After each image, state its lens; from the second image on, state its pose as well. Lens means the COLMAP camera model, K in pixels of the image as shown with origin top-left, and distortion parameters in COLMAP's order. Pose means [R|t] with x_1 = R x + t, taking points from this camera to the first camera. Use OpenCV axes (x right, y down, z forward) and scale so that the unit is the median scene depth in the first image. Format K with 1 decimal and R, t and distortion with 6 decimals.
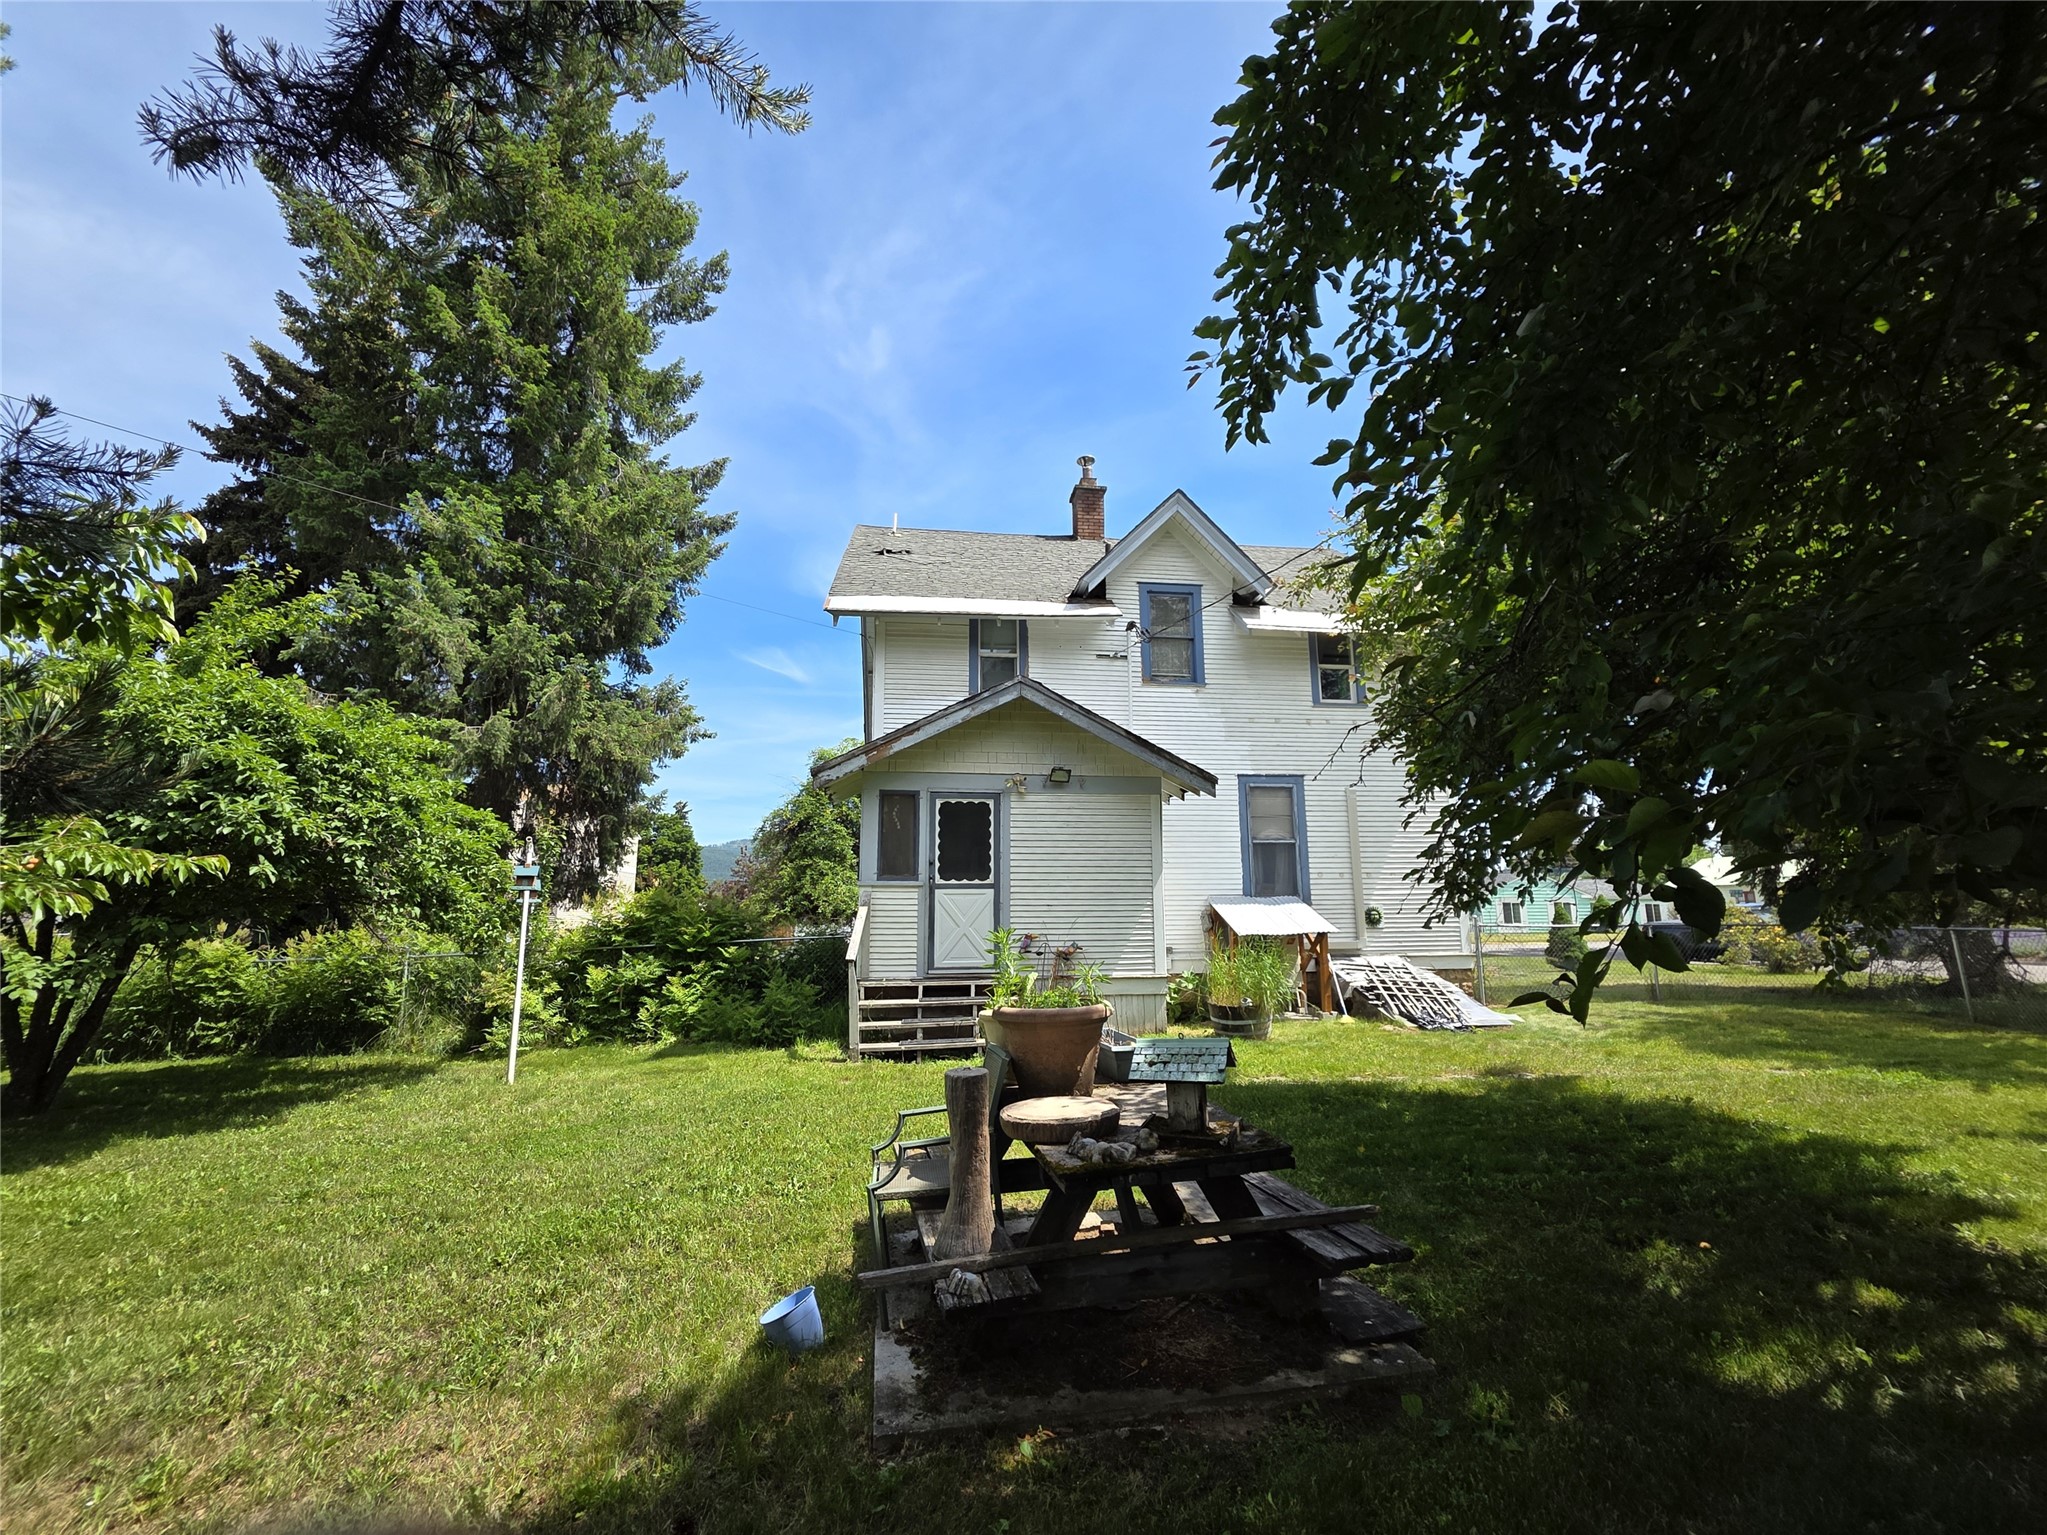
lens RADIAL K [[843.2, 0, 1026.7], [0, 843.2, 785.9], [0, 0, 1]] dist [0.000272, 0.000010]
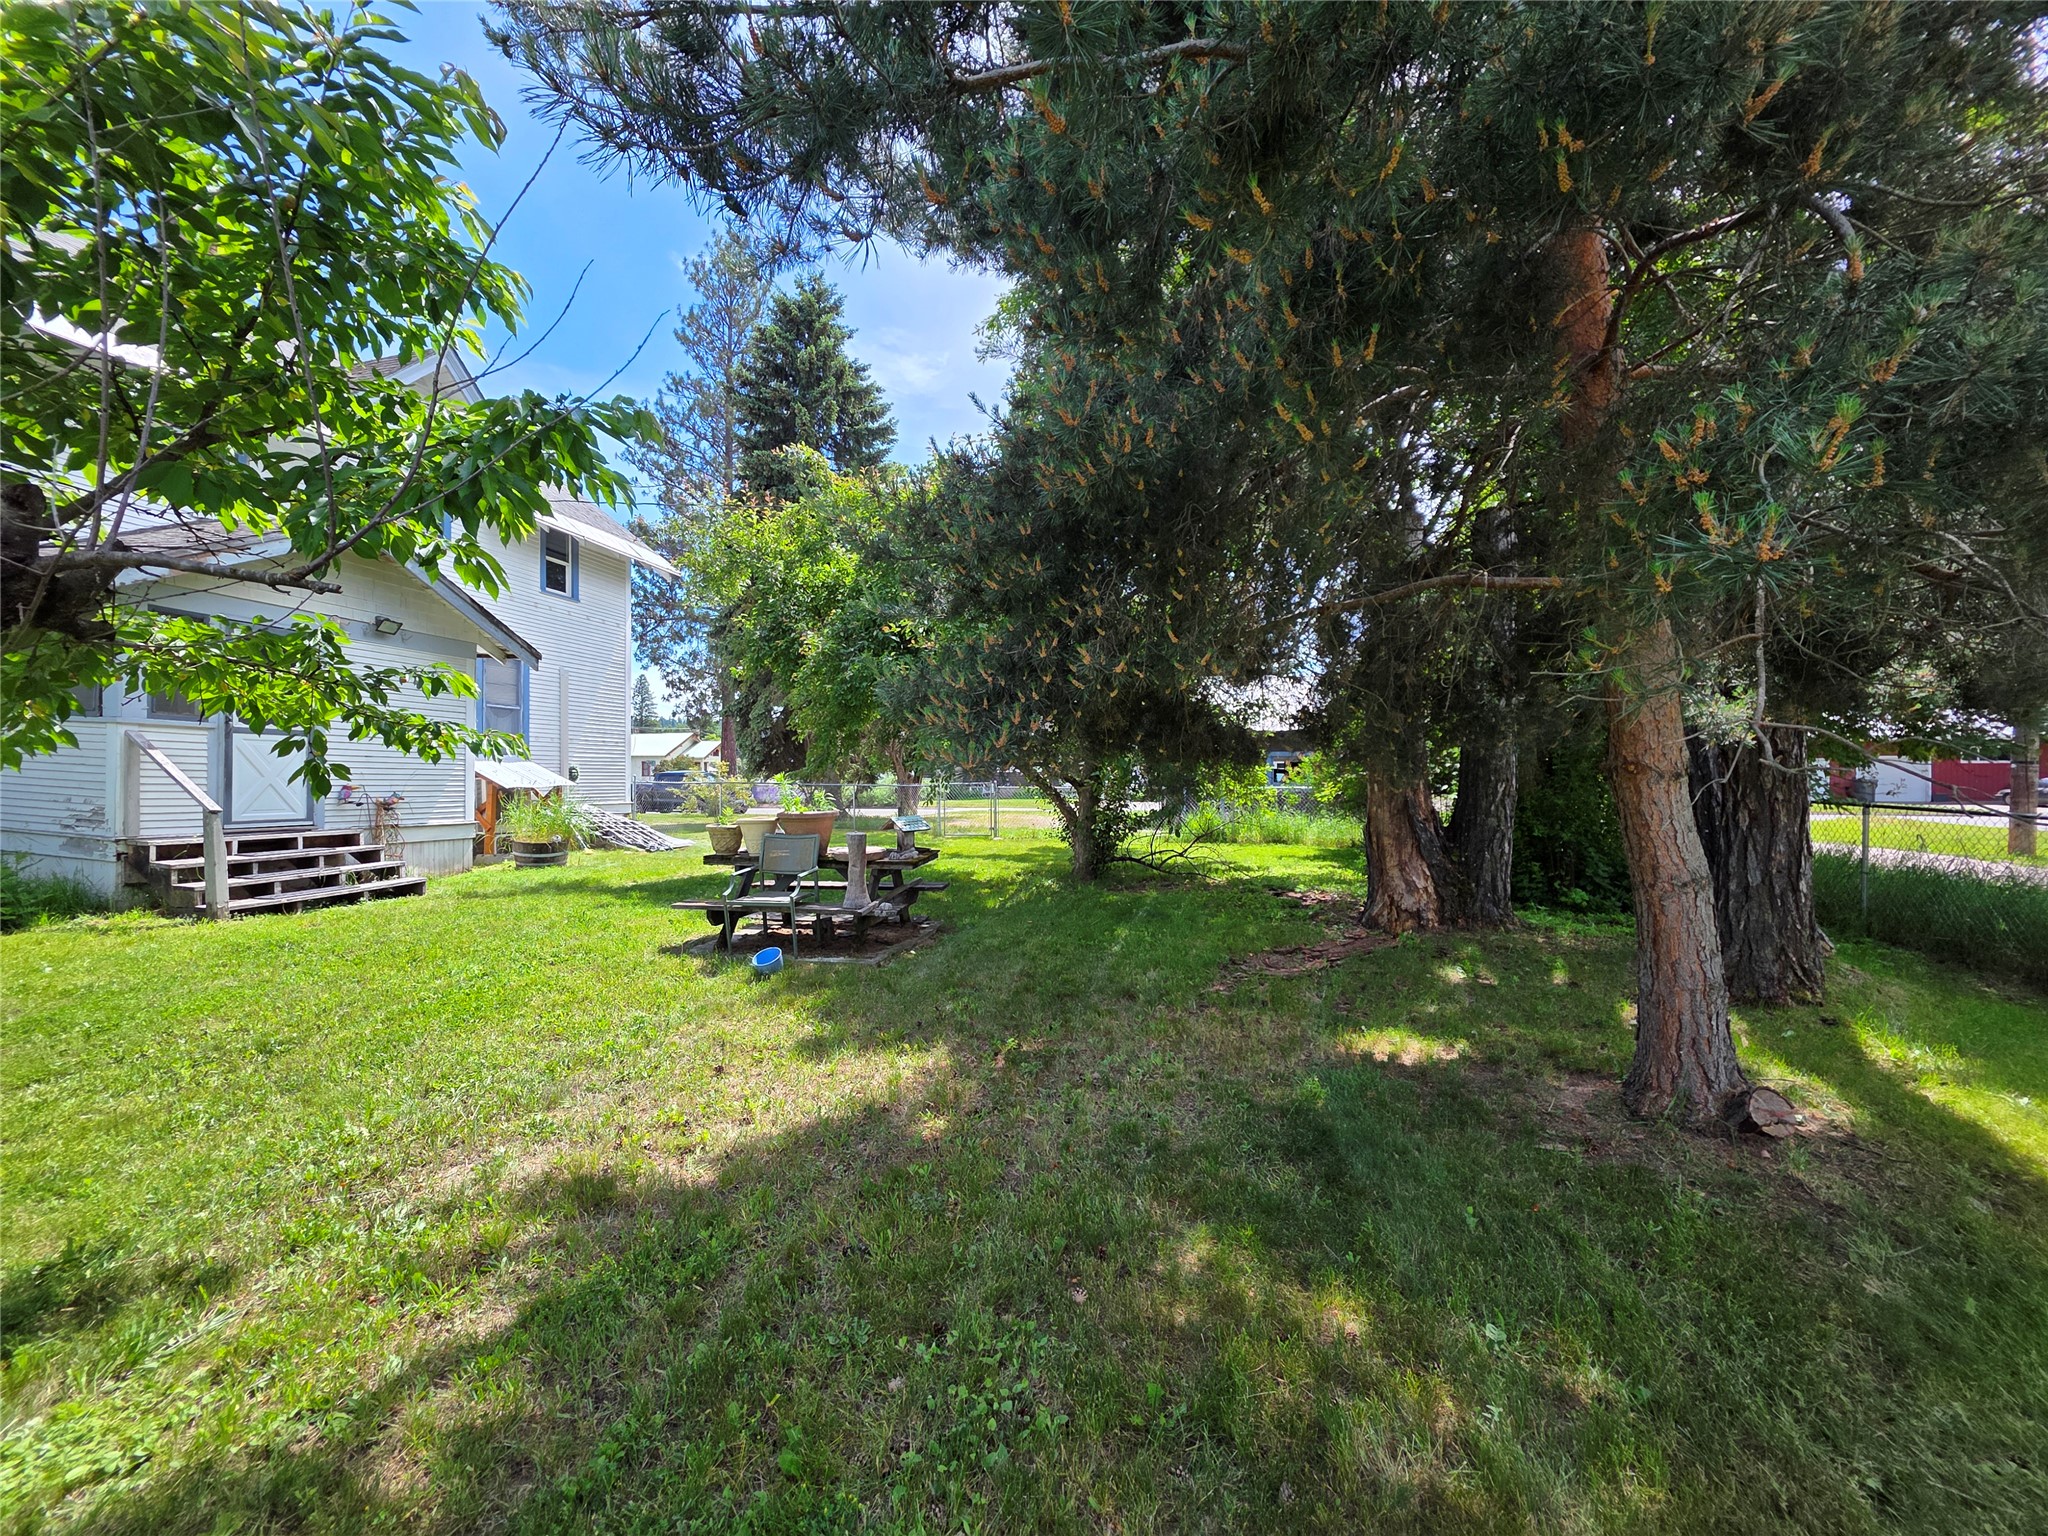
lens RADIAL K [[815.8, 0, 1020.7], [0, 815.8, 780.3], [0, 0, 1]] dist [0.006790, -0.004373]
pose [[0.371623, 0.009997, 0.928330, -0.549905], [-0.151829, 0.987134, 0.050149, 0.004471], [-0.915884, -0.159584, 0.368360, -0.059511]]
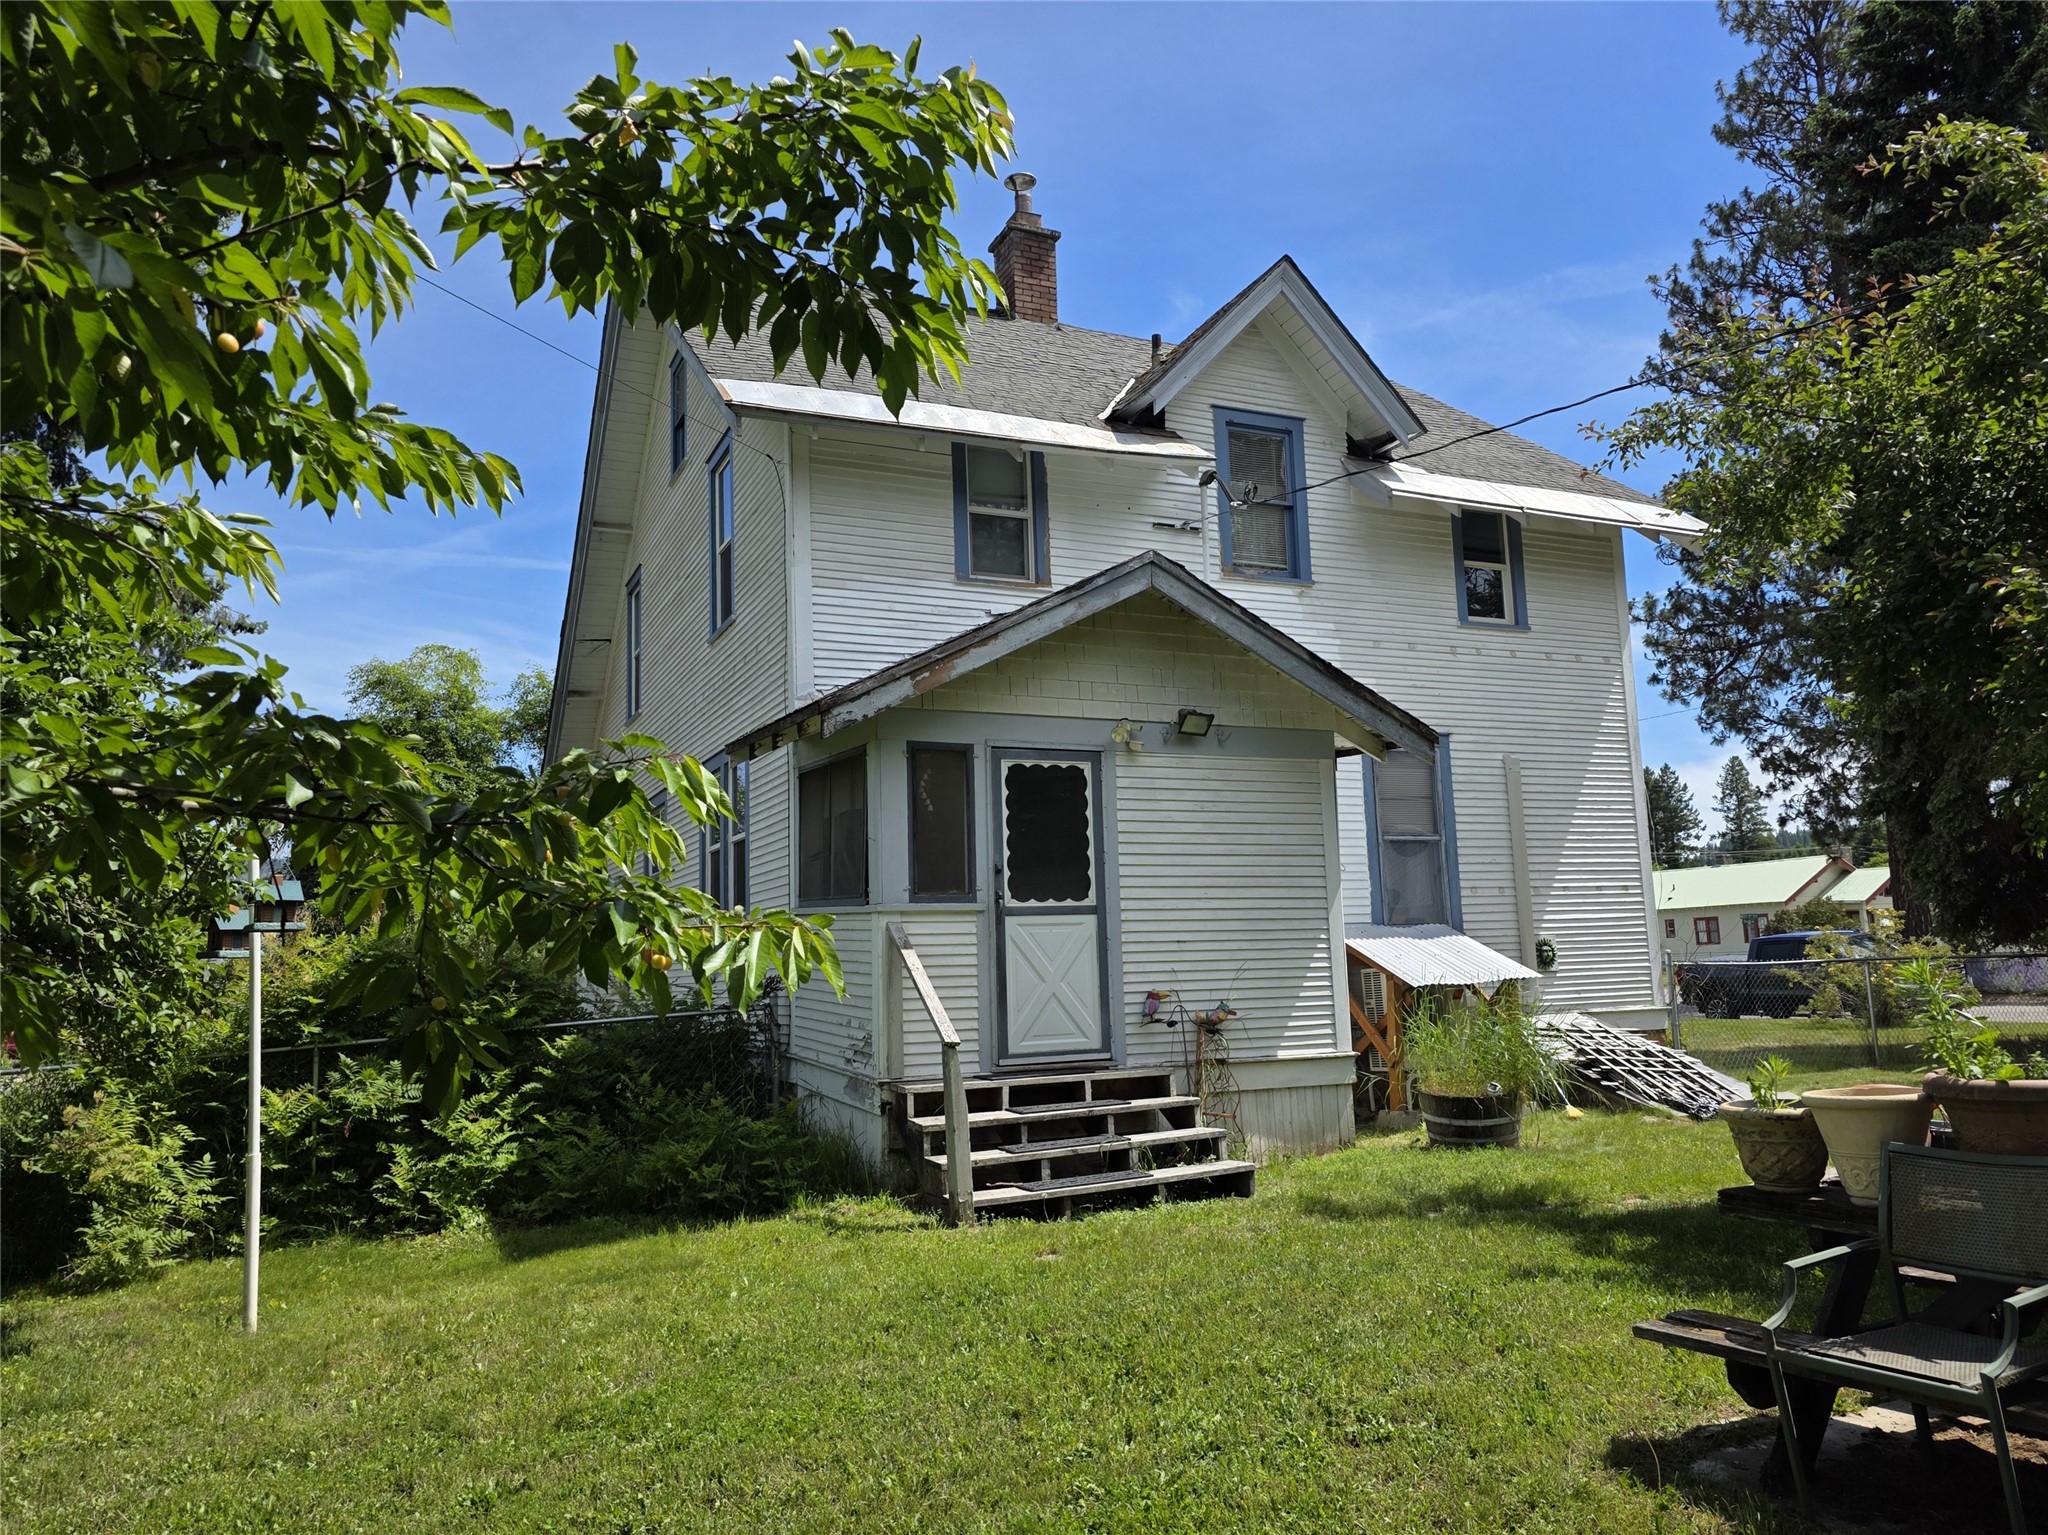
lens RADIAL K [[1454.4, 0, 1033.5], [0, 1454.4, 768.6], [0, 0, 1]] dist [0.066875, -0.056430]
pose [[0.954428, 0.016198, 0.298000, -0.358999], [-0.020154, 0.999745, 0.010206, 0.010862], [-0.297759, -0.015747, 0.954511, 0.051778]]
